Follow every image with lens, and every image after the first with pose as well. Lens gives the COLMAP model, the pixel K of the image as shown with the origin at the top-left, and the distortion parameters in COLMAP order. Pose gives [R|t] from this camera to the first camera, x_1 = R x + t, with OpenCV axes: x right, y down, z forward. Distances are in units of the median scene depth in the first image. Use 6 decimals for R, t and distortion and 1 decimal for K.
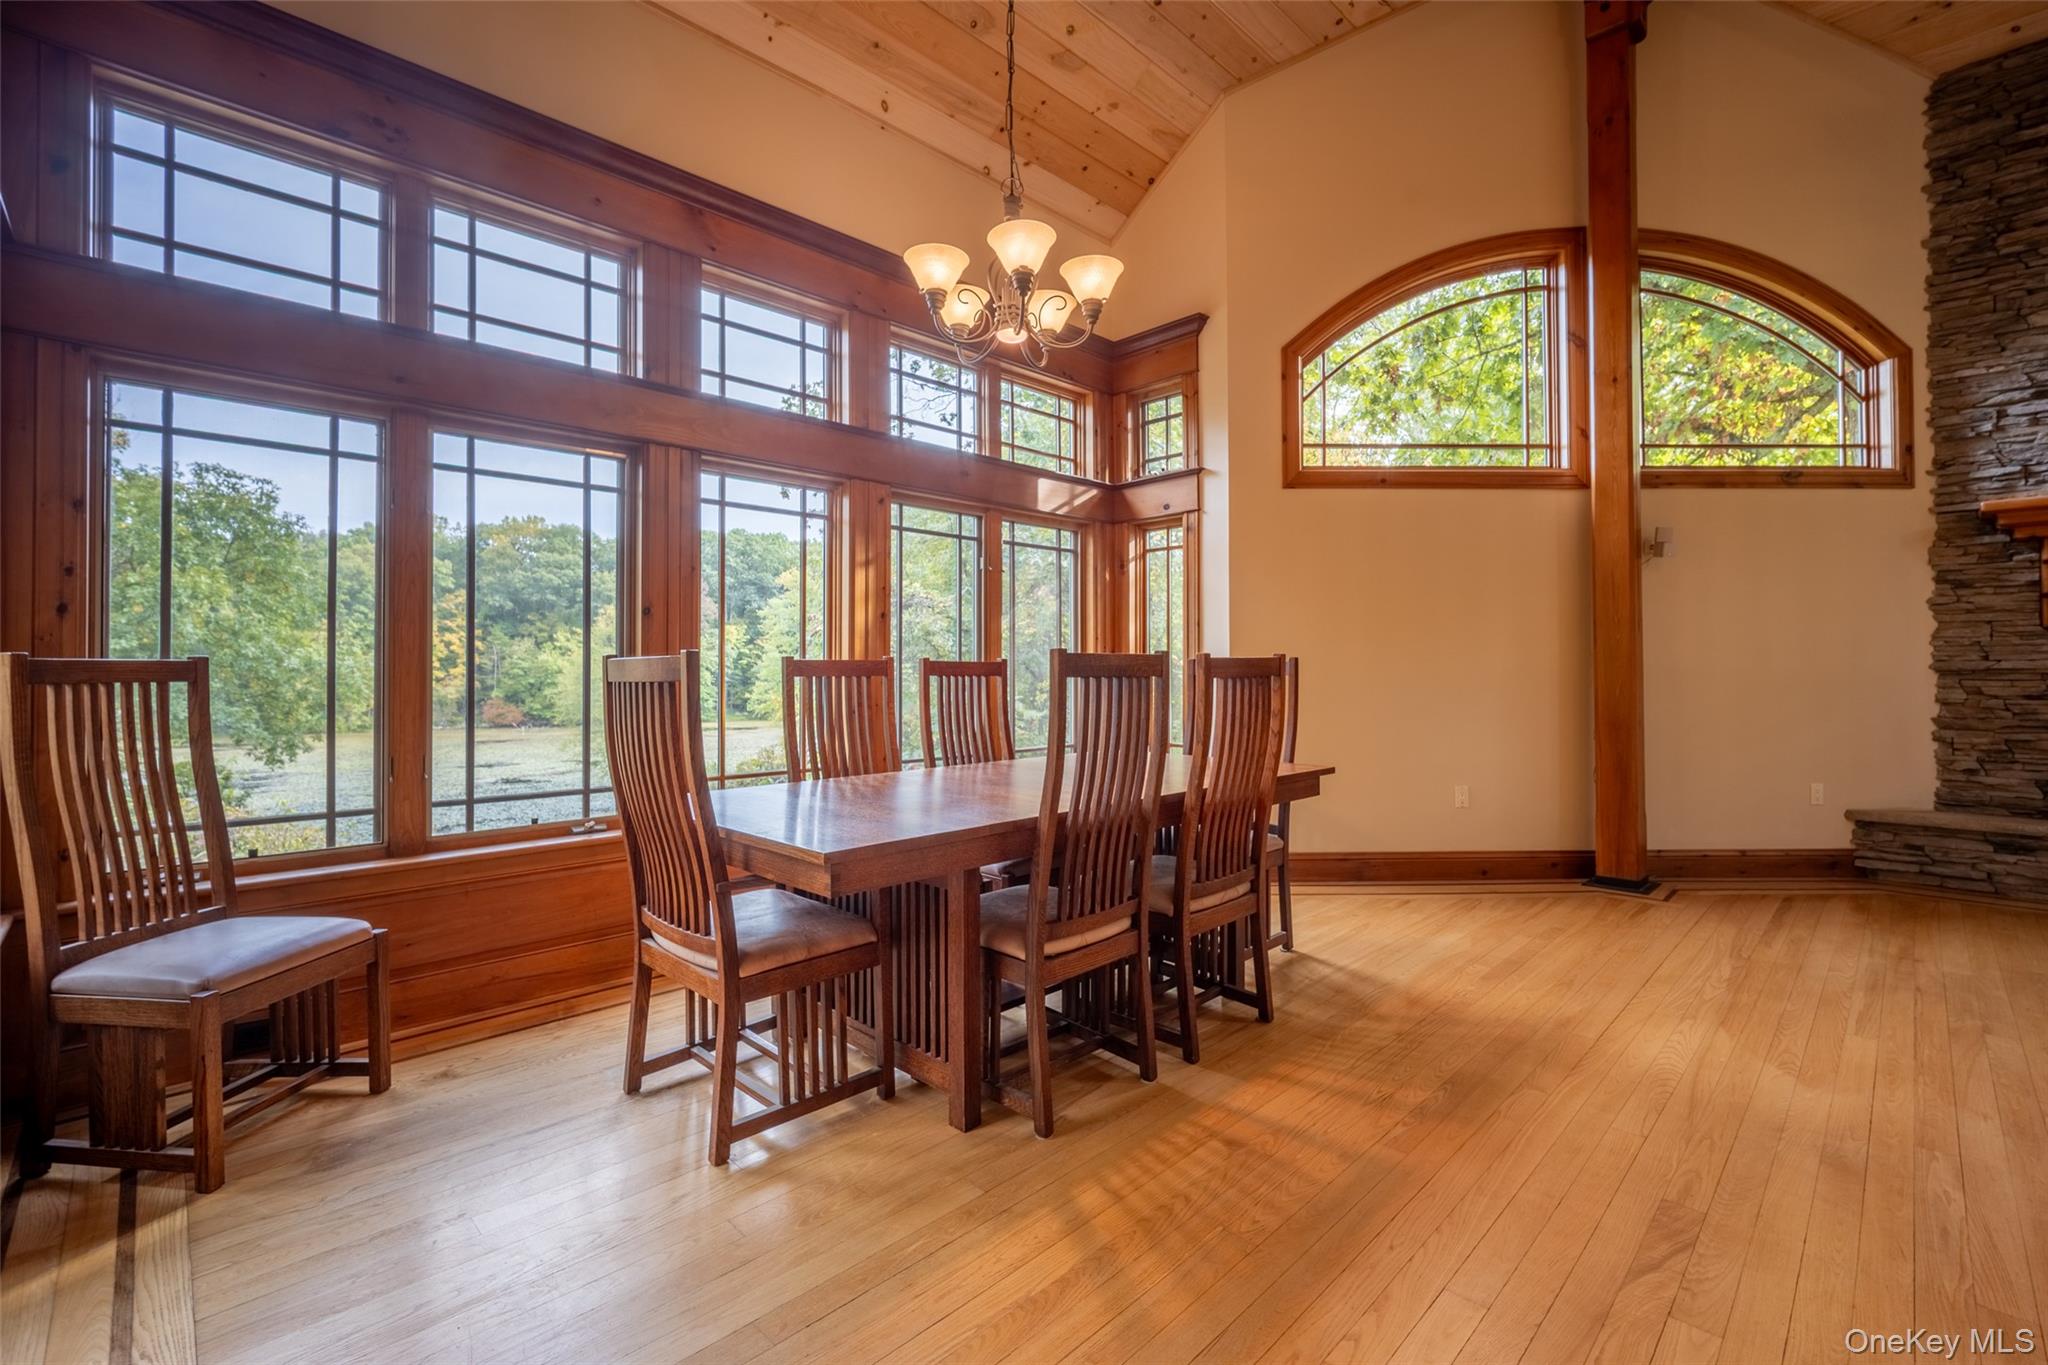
lens RADIAL K [[893.3, 0, 1024.6], [0, 893.3, 664.6], [0, 0, 1]] dist [-0.012510, 0.004097]
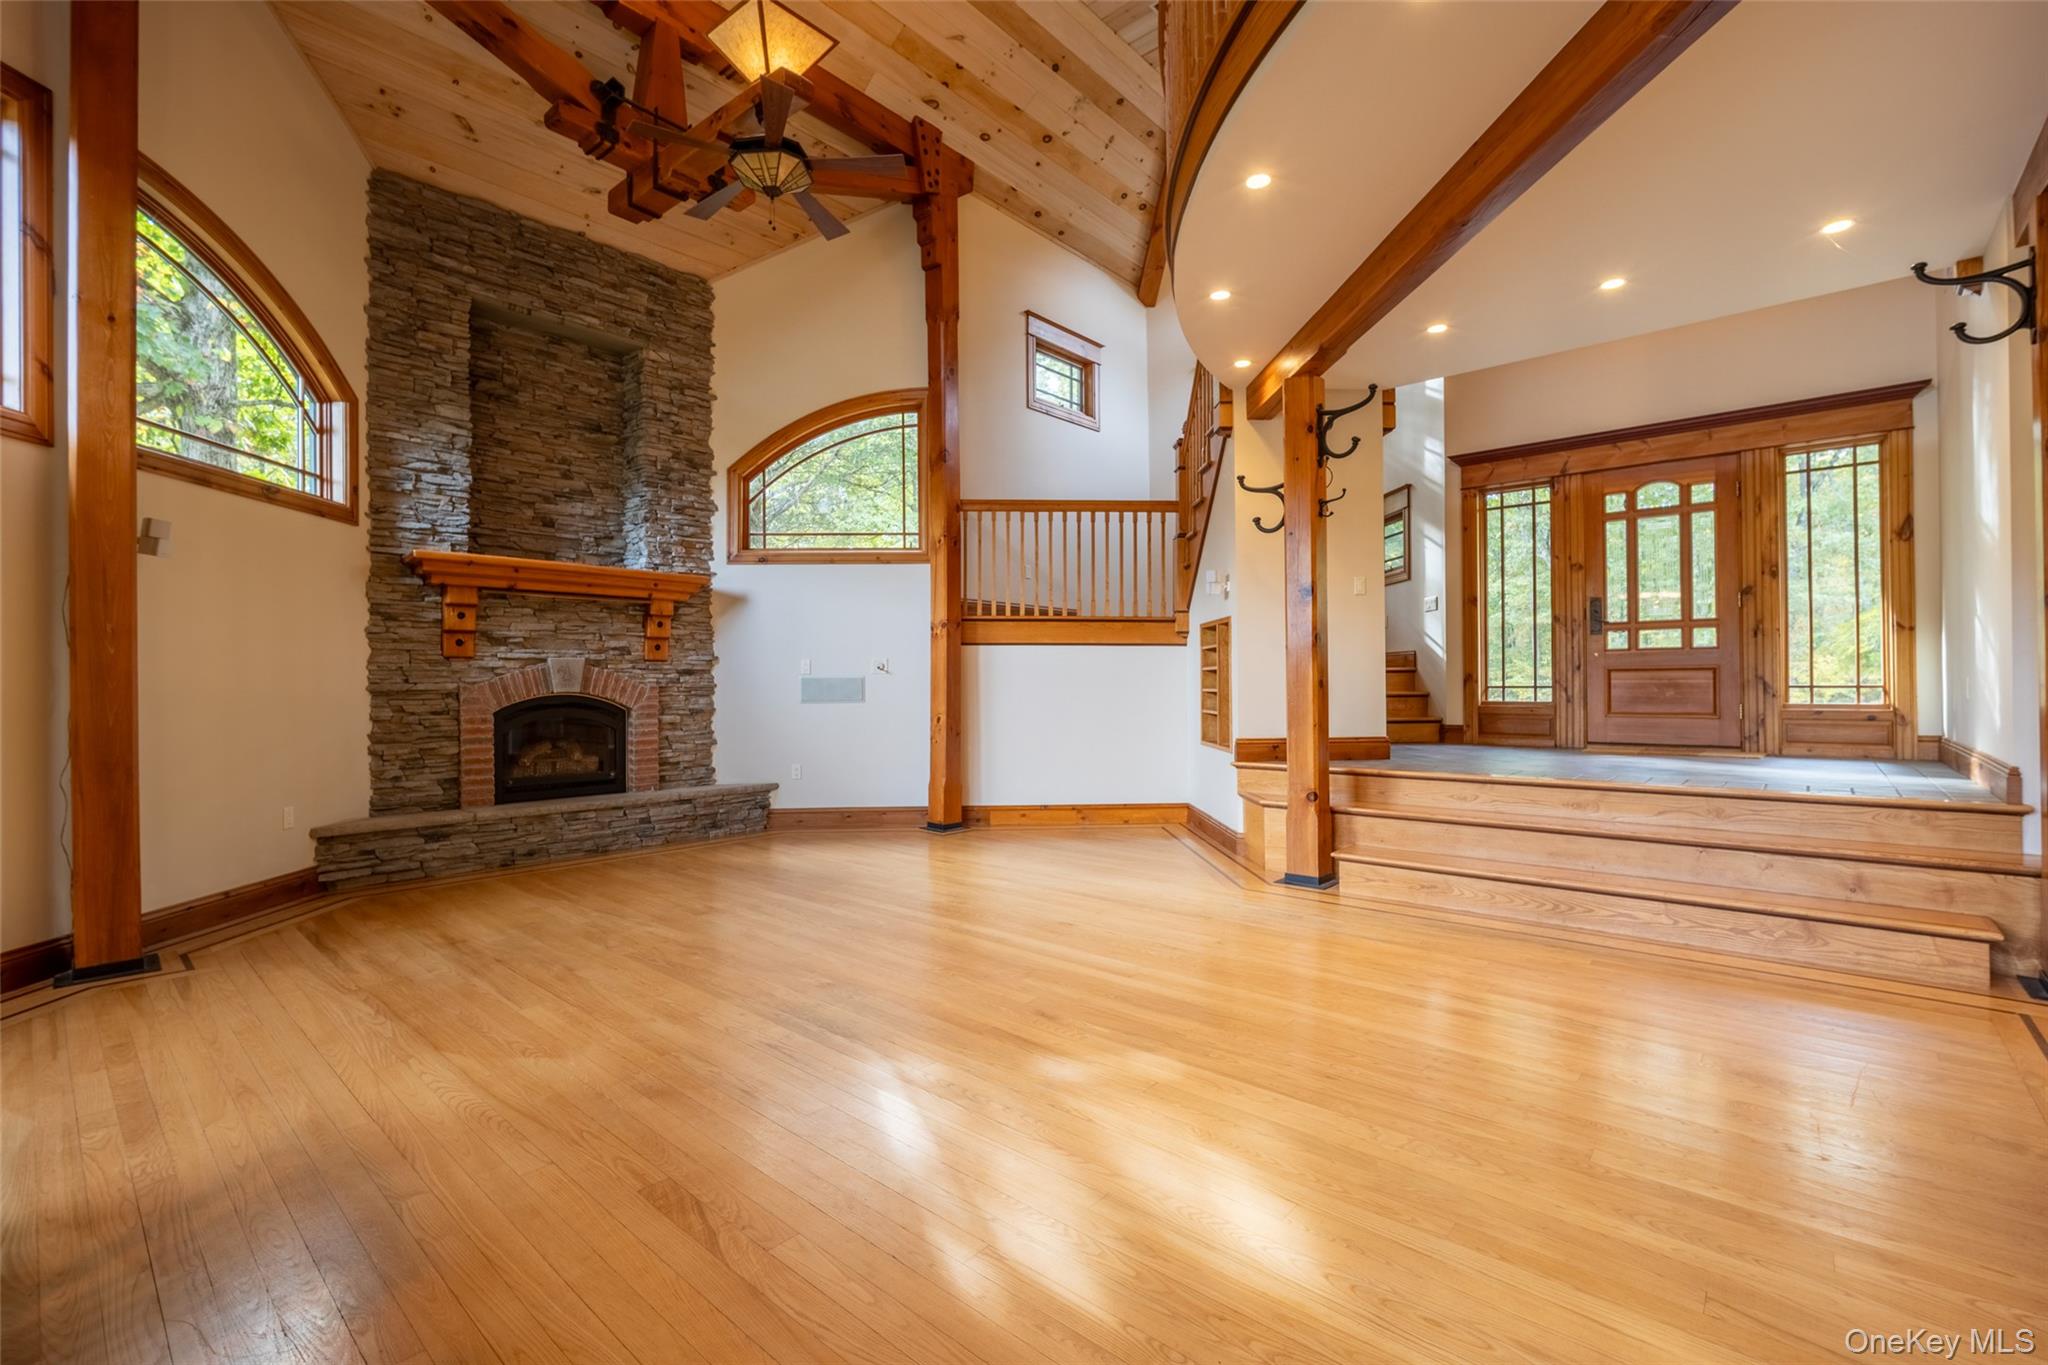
lens RADIAL K [[893.3, 0, 1031.6], [0, 893.3, 677.8], [0, 0, 1]] dist [-0.012510, 0.004097]
pose [[-0.063940, 0.010212, 0.997901, -0.152013], [0.001360, 0.999948, -0.010146, 0.001421], [-0.997953, 0.000708, -0.063951, 0.245424]]
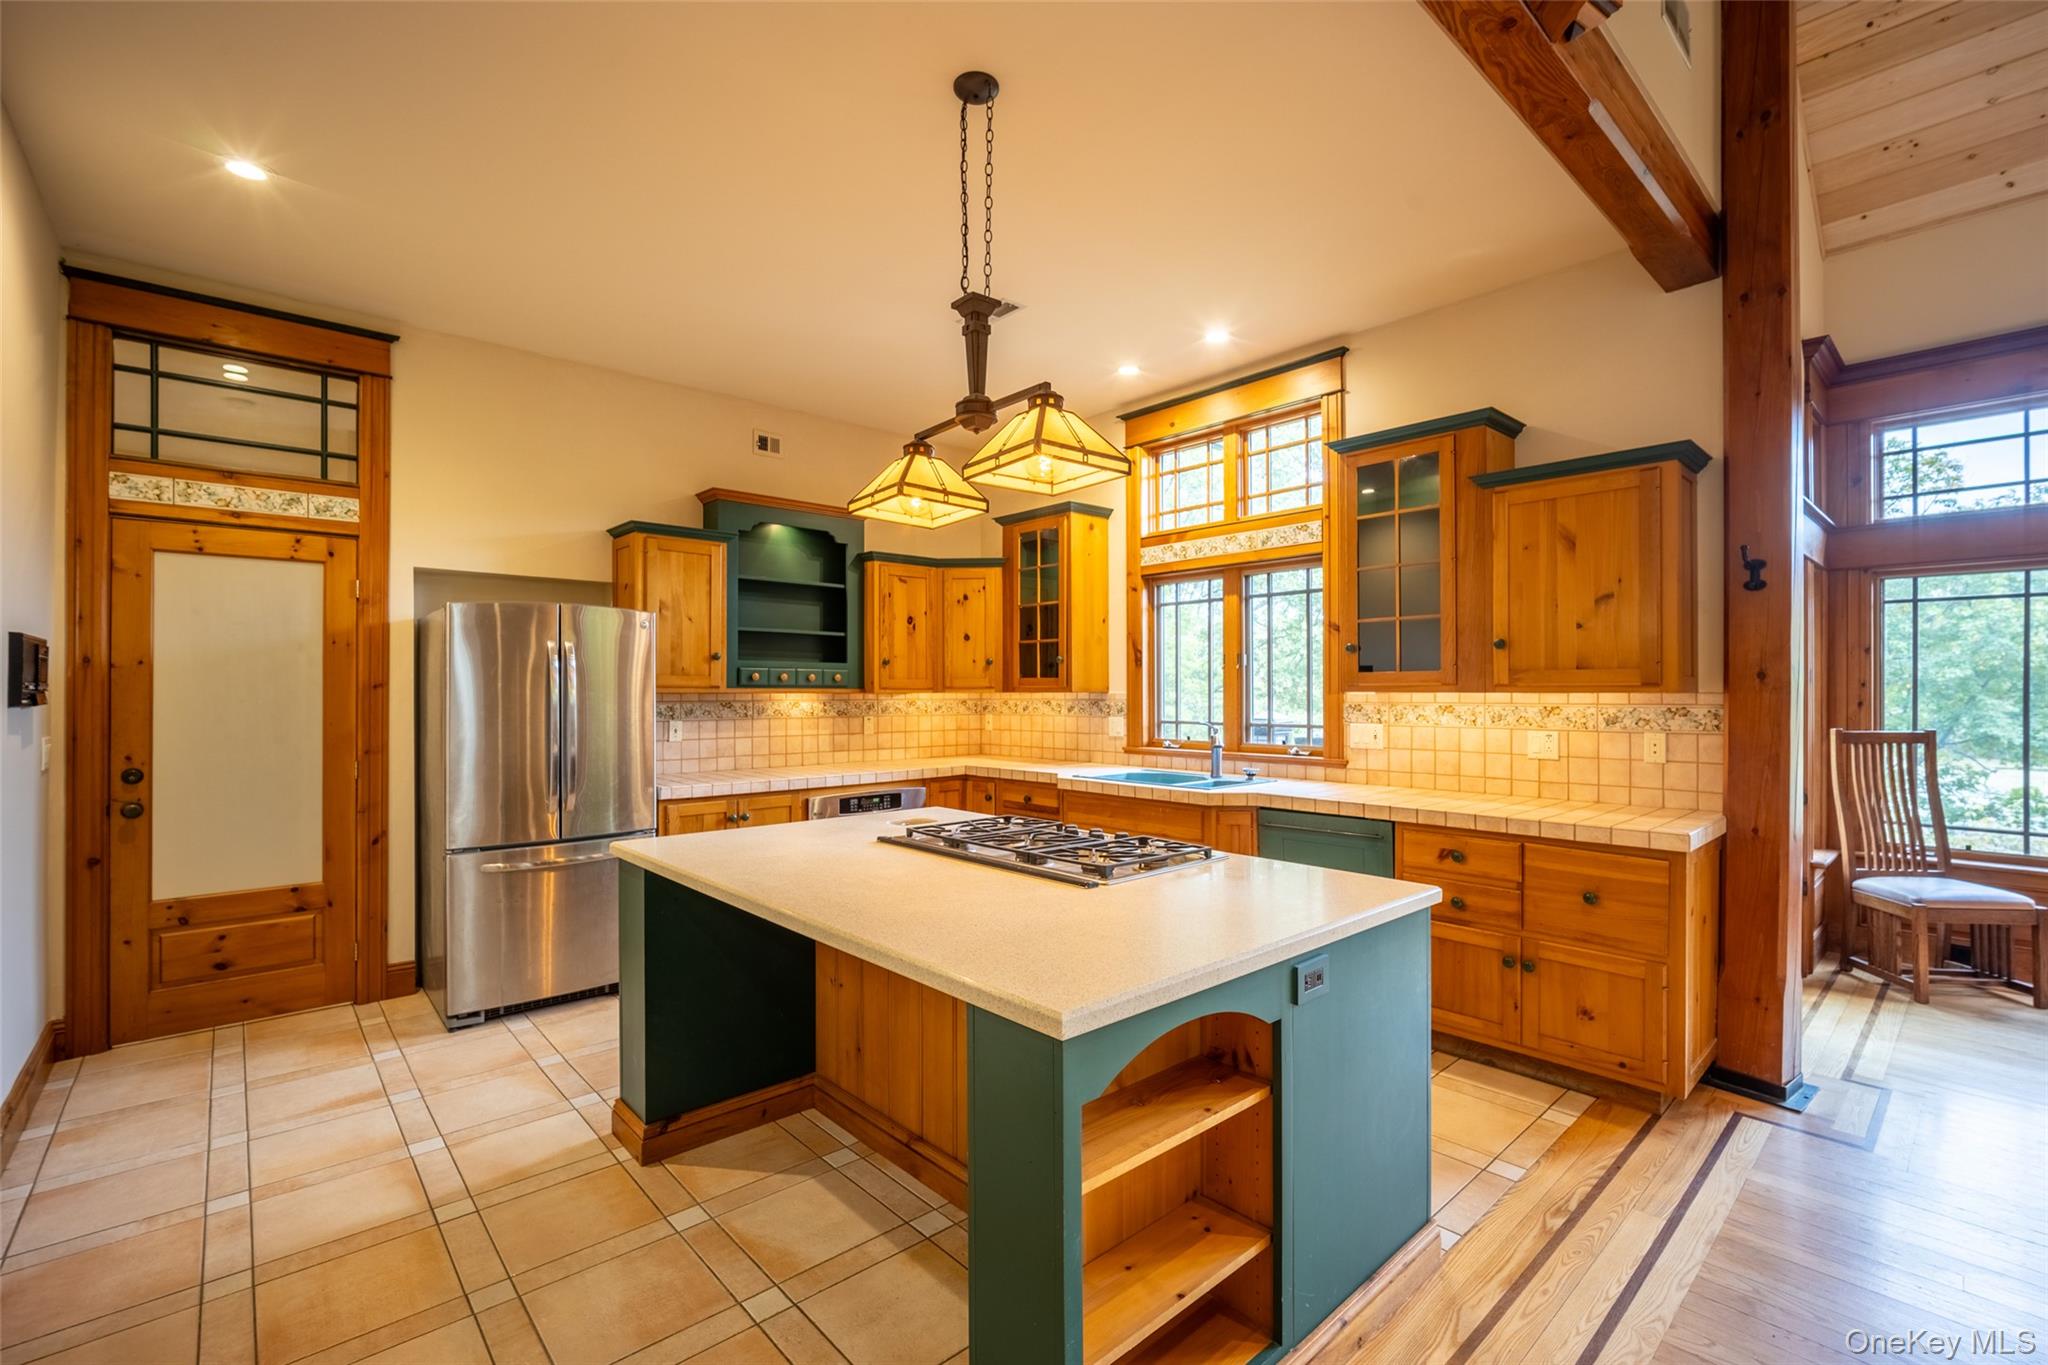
lens RADIAL K [[893.3, 0, 1021.2], [0, 893.3, 681.7], [0, 0, 1]] dist [-0.012510, 0.004097]
pose [[-0.054304, -0.008539, -0.998488, 0.495942], [0.006323, 0.999940, -0.008895, -0.054322], [0.998504, -0.006796, -0.054247, -0.382466]]
